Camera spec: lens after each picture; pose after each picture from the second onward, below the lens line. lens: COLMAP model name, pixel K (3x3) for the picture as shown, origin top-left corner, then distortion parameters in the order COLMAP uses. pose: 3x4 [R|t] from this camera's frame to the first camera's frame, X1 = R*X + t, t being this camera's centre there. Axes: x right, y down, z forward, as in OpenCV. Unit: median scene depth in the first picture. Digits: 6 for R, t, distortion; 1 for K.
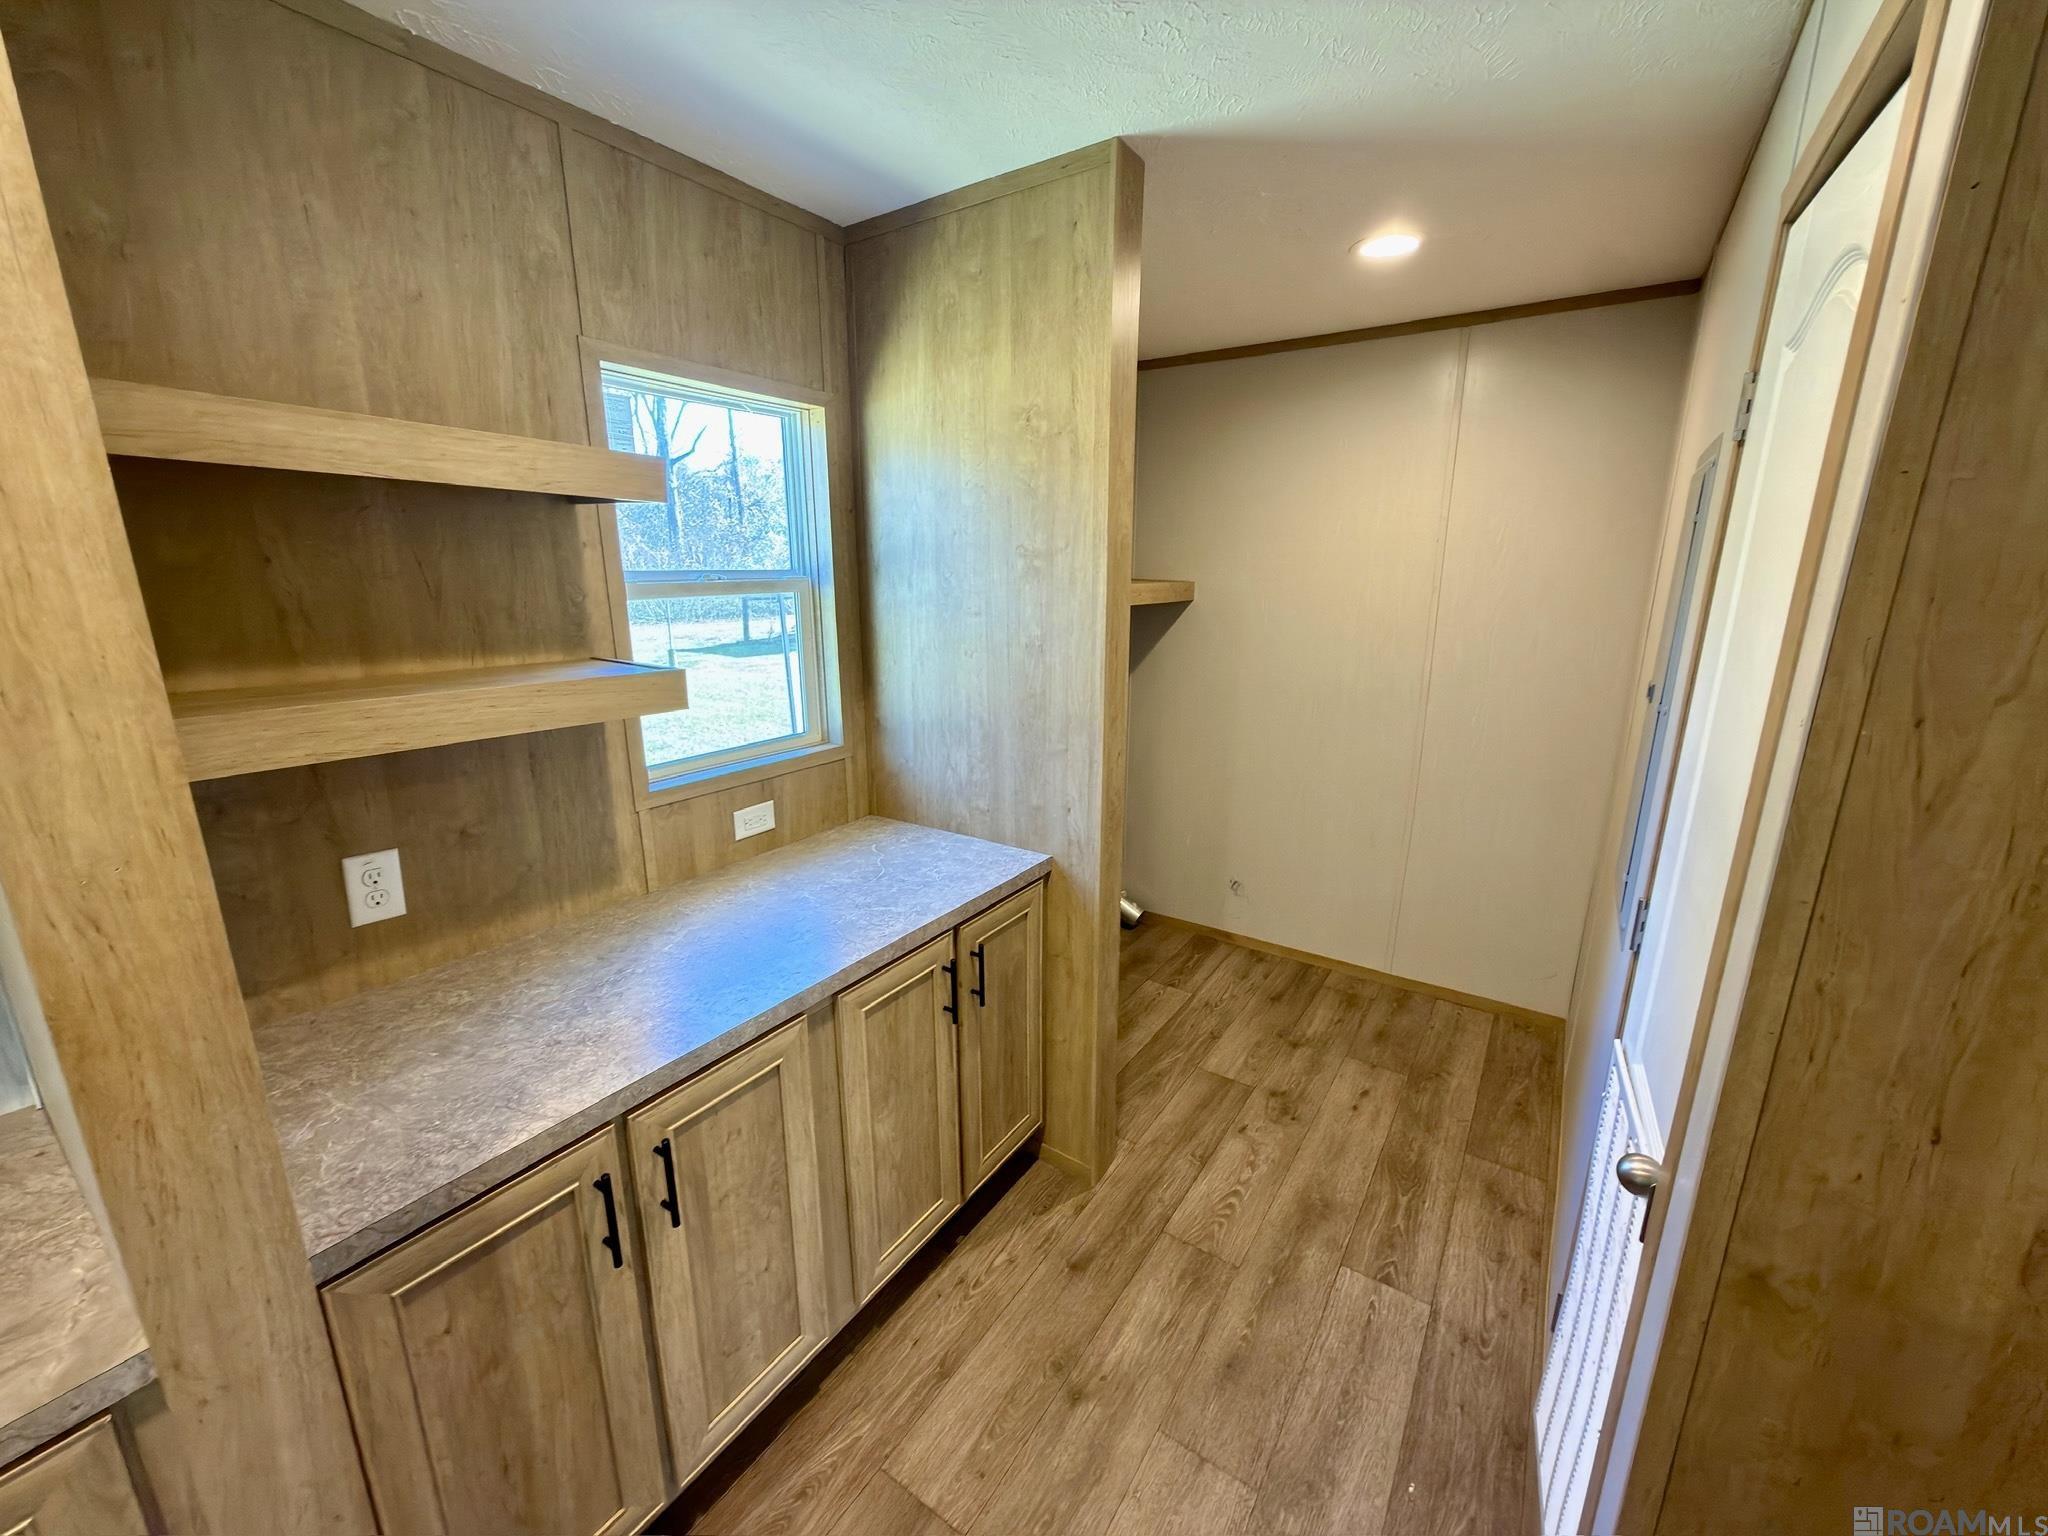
lens RADIAL K [[810.6, 0, 1026.9], [0, 810.6, 770.0], [0, 0, 1]] dist [0.002107, 0.000325]
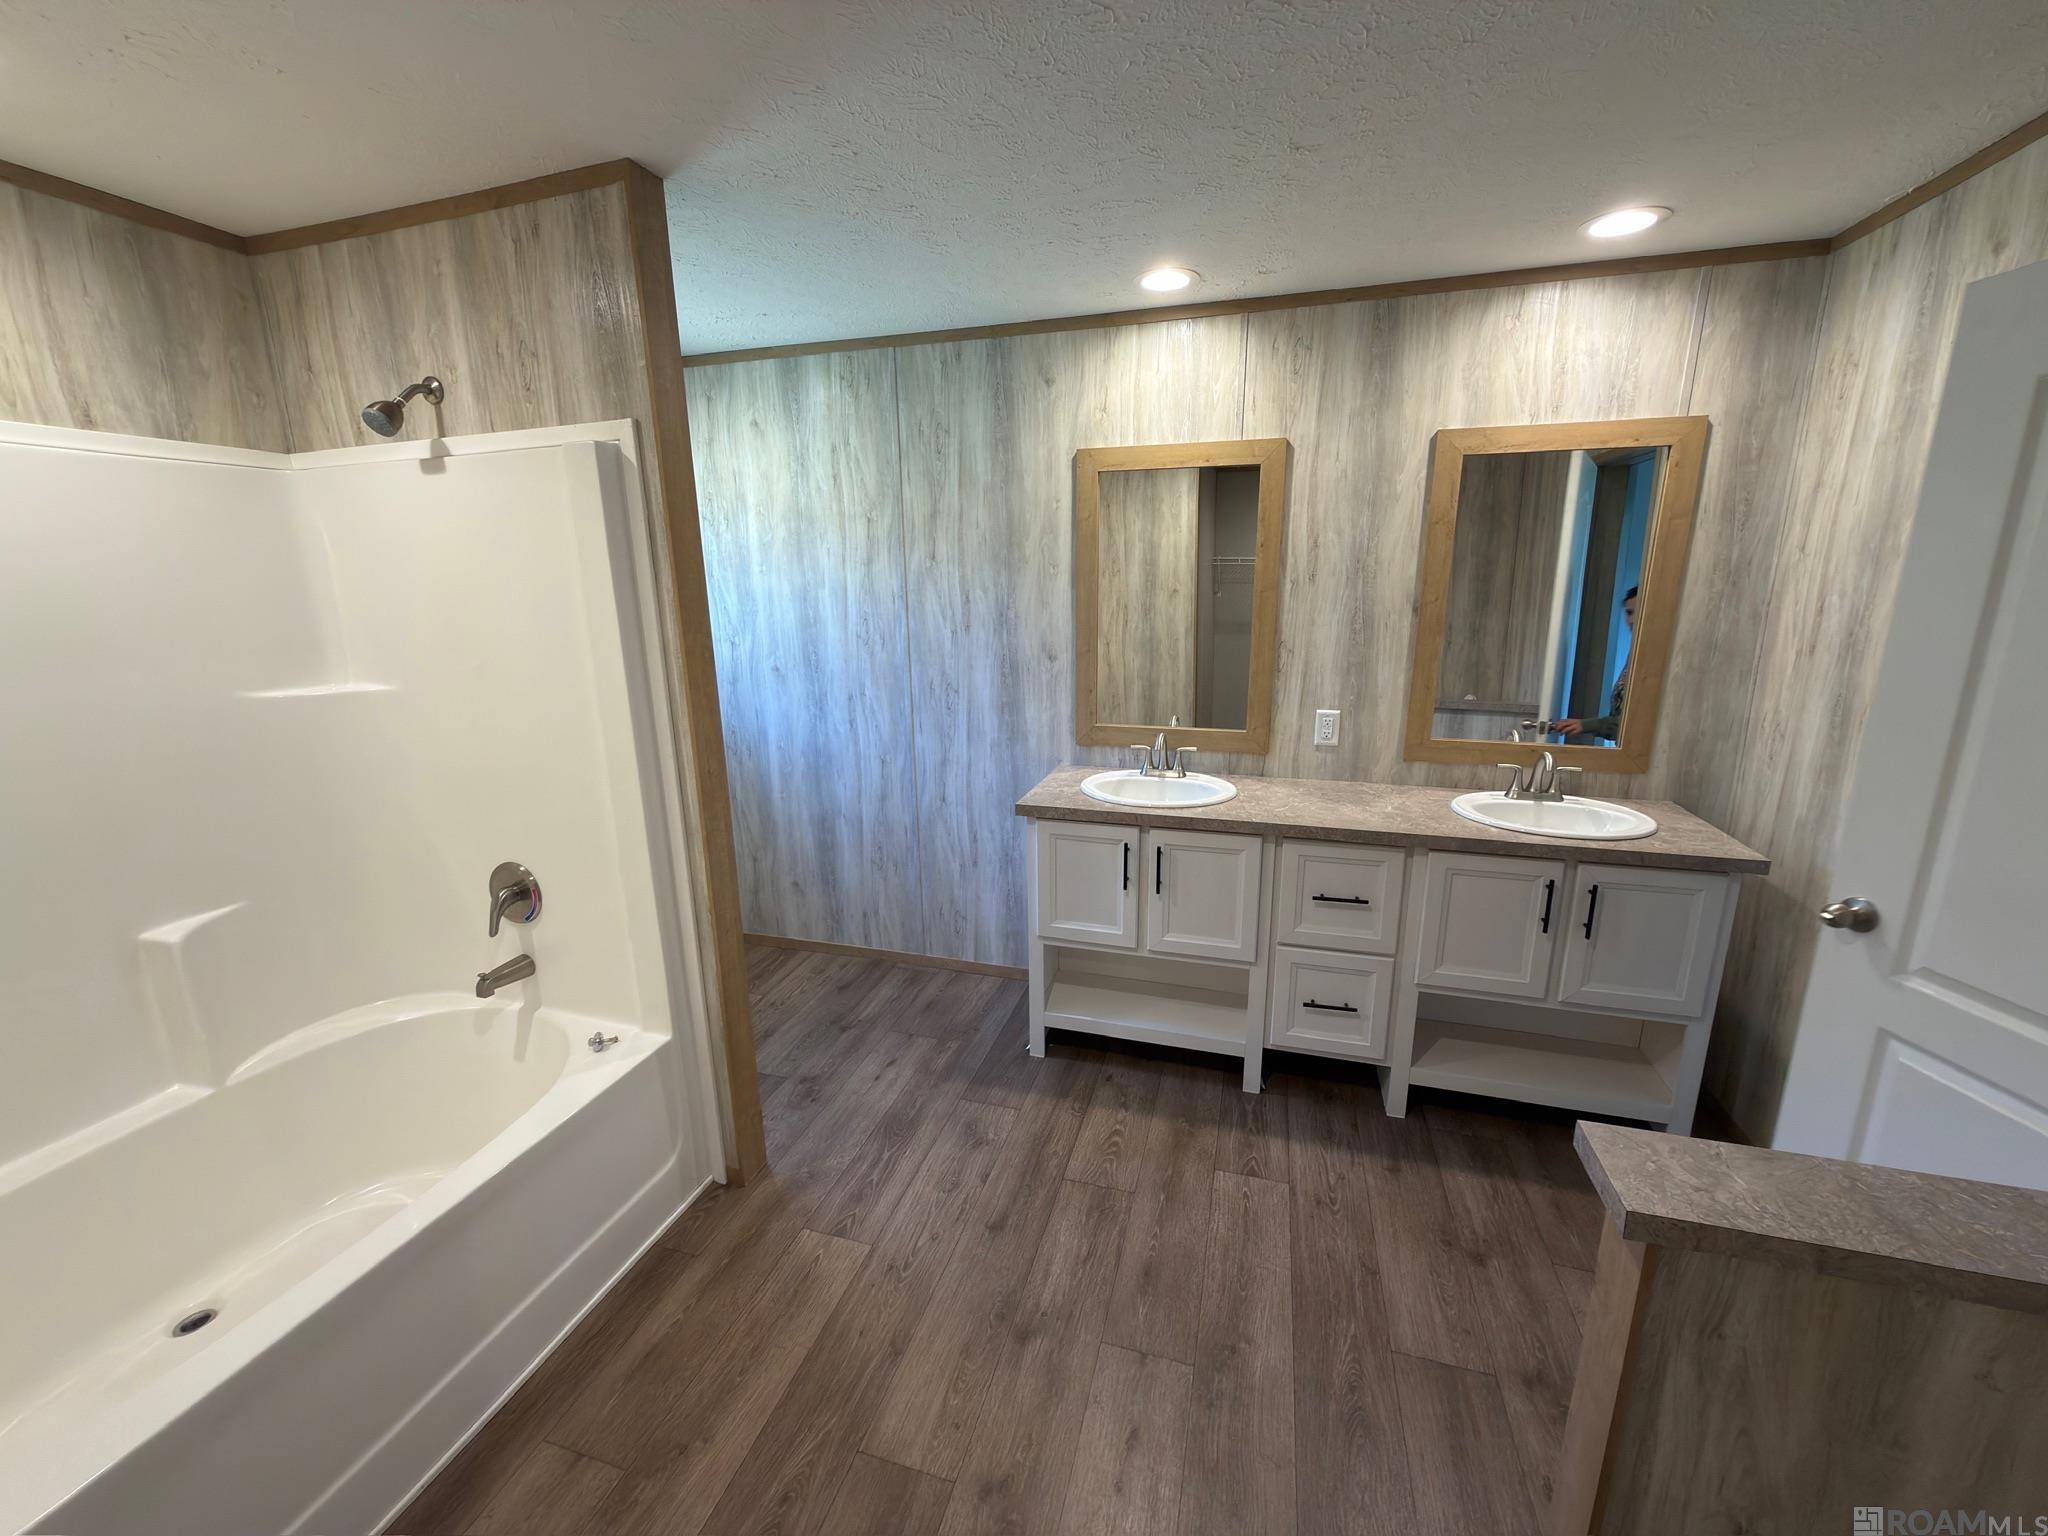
lens RADIAL K [[815.3, 0, 1022.0], [0, 815.3, 767.7], [0, 0, 1]] dist [0.000413, -0.000063]
pose [[0.955442, -0.087507, 0.281909, 0.362687], [0.091178, 0.995835, 0.000096, 0.031197], [-0.280743, 0.025612, 0.959441, -0.104124]]
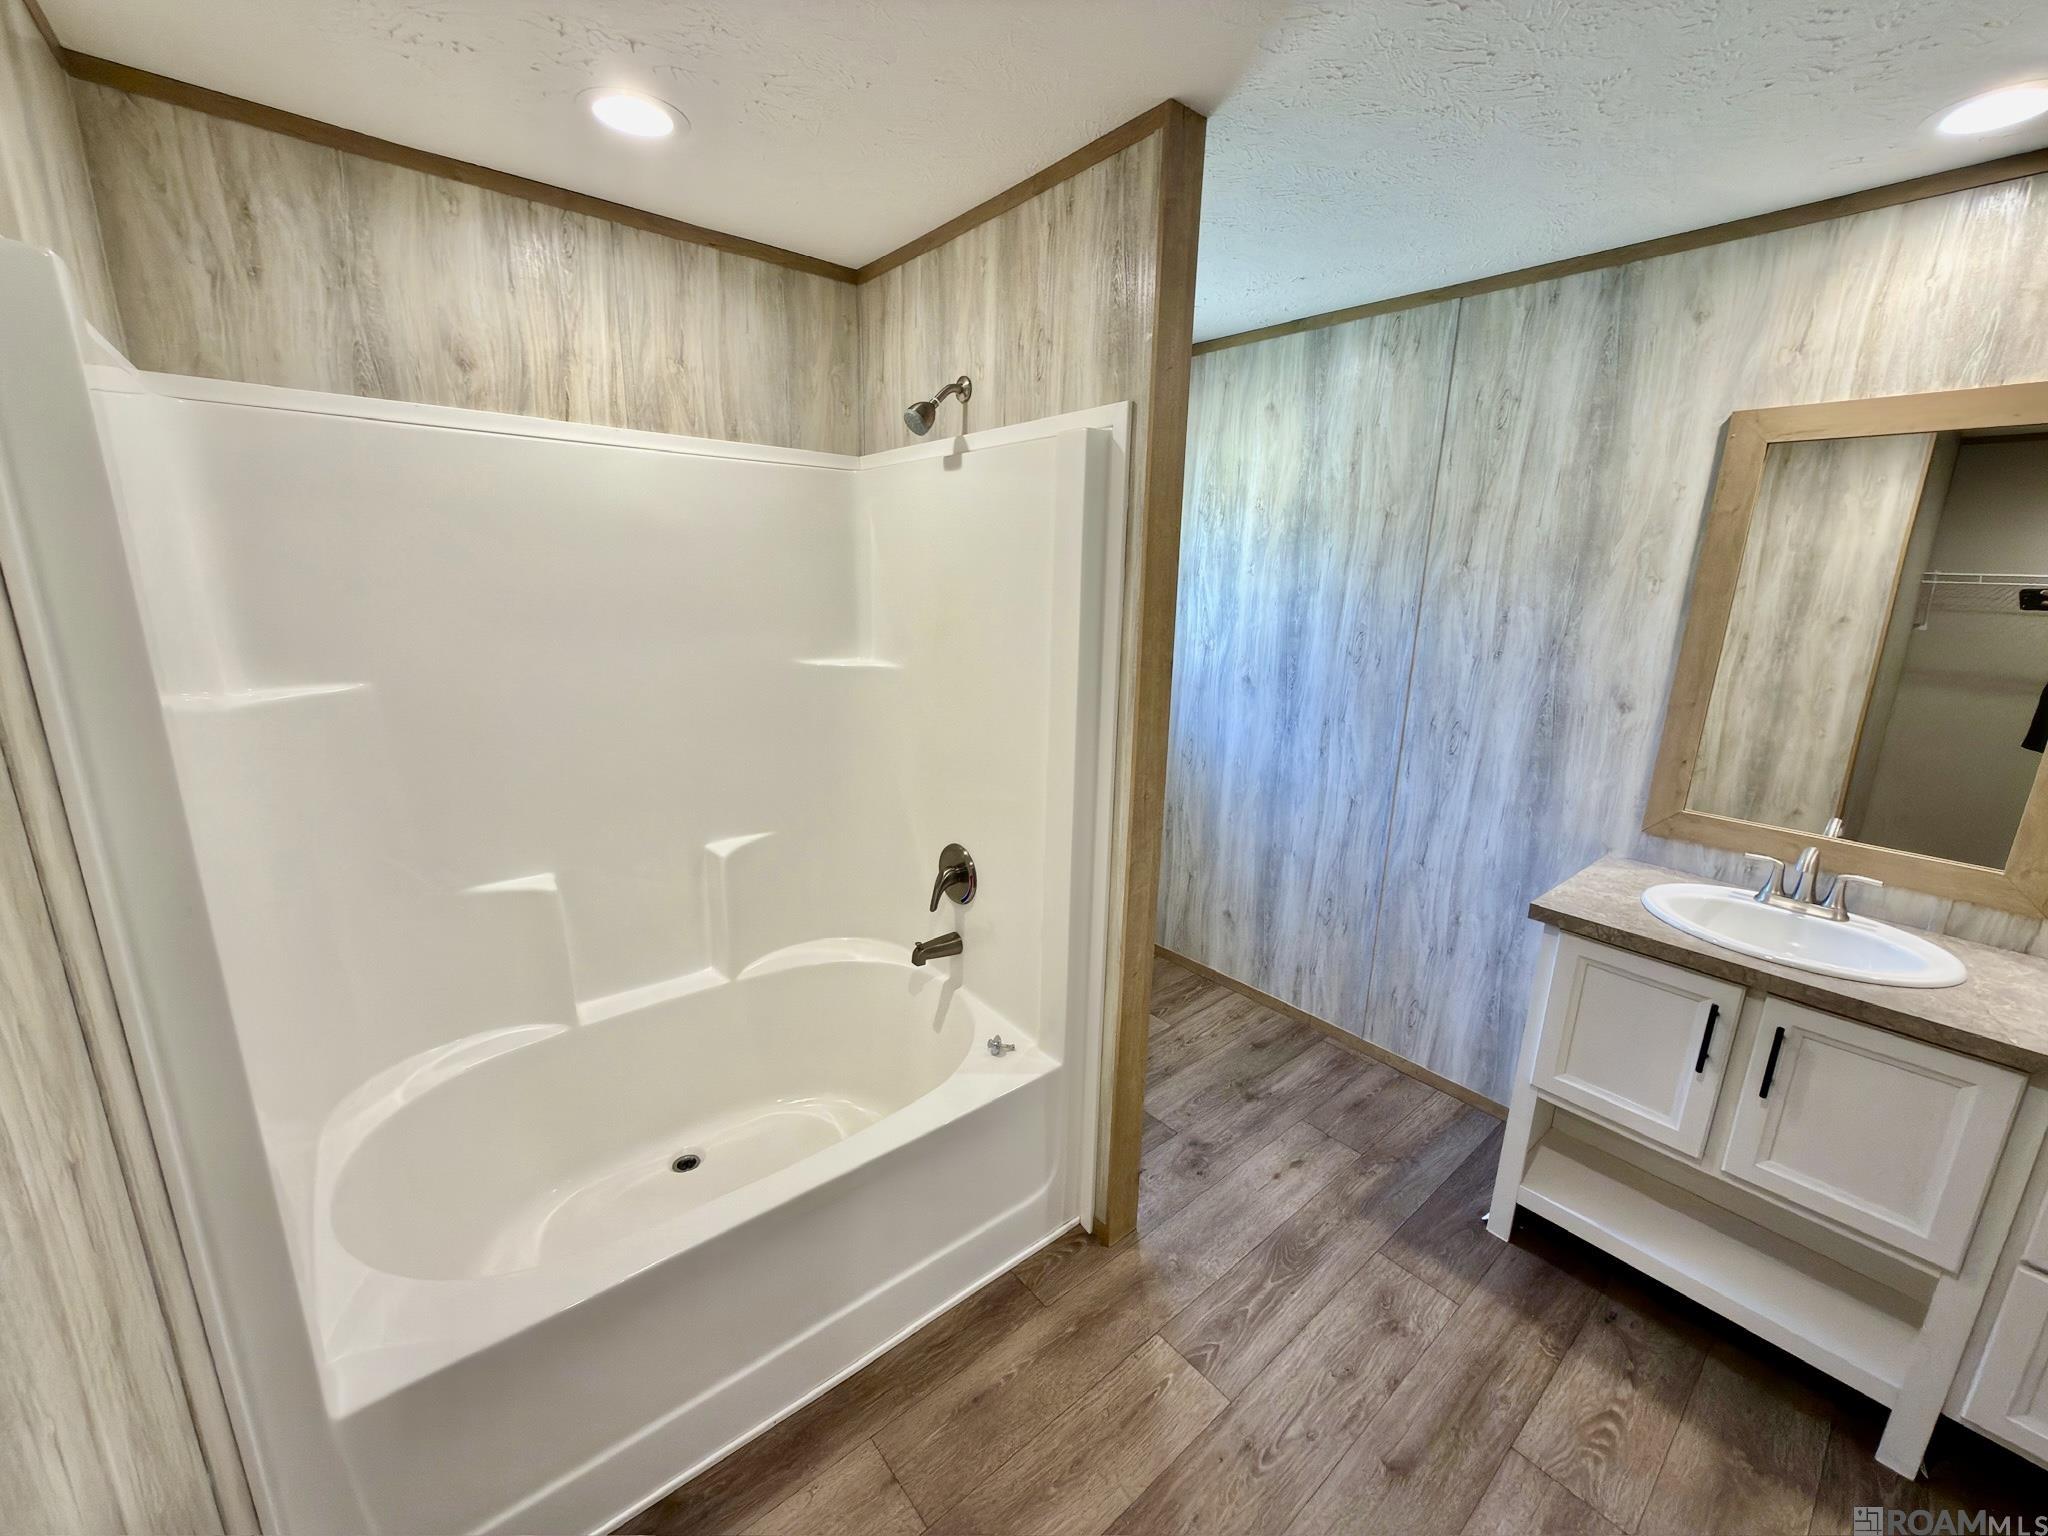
lens RADIAL K [[815.3, 0, 1022.0], [0, 815.3, 767.7], [0, 0, 1]] dist [0.000413, -0.000063]
pose [[0.961214, 0.081962, -0.263345, 0.378422], [-0.084130, 0.996450, 0.003053, -0.016540], [0.262660, 0.019221, 0.964697, 0.049422]]
